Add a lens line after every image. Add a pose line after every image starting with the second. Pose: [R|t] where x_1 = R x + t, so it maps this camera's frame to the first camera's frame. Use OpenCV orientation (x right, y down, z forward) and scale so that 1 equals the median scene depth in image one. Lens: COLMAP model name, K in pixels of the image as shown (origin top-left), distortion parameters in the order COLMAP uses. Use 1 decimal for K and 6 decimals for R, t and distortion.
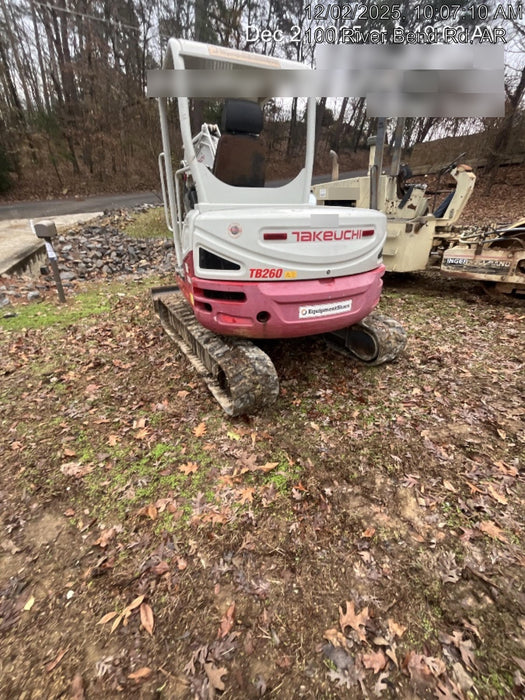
lens RADIAL K [[285.8, 0, 262.5], [0, 285.8, 350.0], [0, 0, 1]] dist [-0.000778, 0.000162]
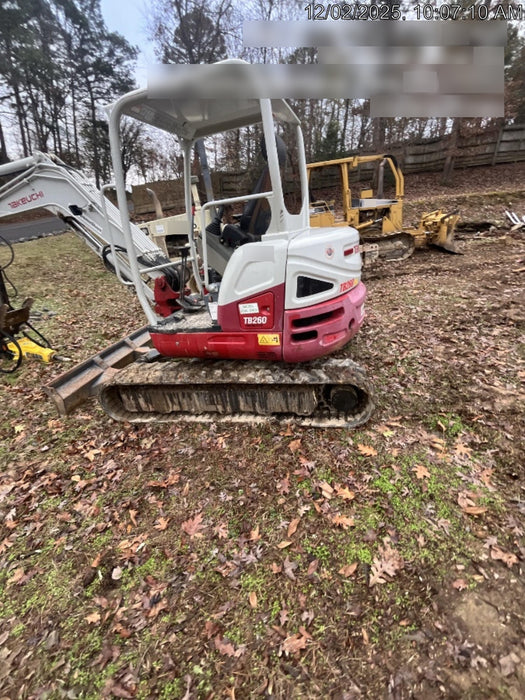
lens RADIAL K [[285.8, 0, 262.5], [0, 285.8, 350.0], [0, 0, 1]] dist [-0.000778, 0.000162]
pose [[0.650020, -0.365839, 0.666060, -0.974626], [0.437380, 0.896869, 0.065765, -0.244508], [-0.621428, 0.248573, 0.742993, 0.417180]]
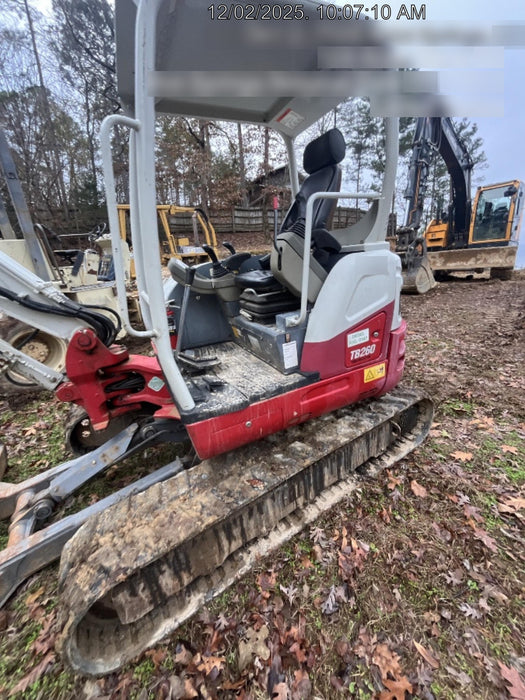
lens RADIAL K [[285.8, 0, 262.5], [0, 285.8, 350.0], [0, 0, 1]] dist [-0.000778, 0.000162]
pose [[-0.057869, -0.308980, 0.949306, -0.992025], [0.528160, 0.797452, 0.291750, -0.646847], [-0.847171, 0.518269, 0.117043, 1.277396]]
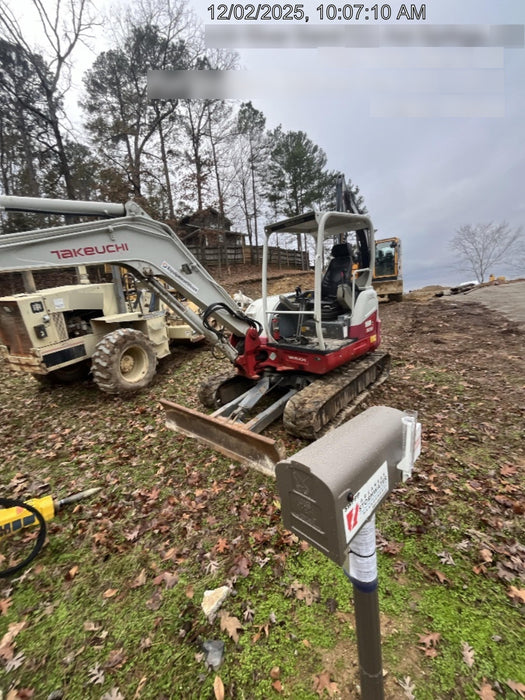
lens RADIAL K [[285.8, 0, 262.5], [0, 285.8, 350.0], [0, 0, 1]] dist [-0.000778, 0.000162]
pose [[-0.324929, -0.196127, 0.925178, -1.815099], [0.517948, 0.781604, 0.347598, -1.186885], [-0.791297, 0.592139, -0.152383, 2.059363]]
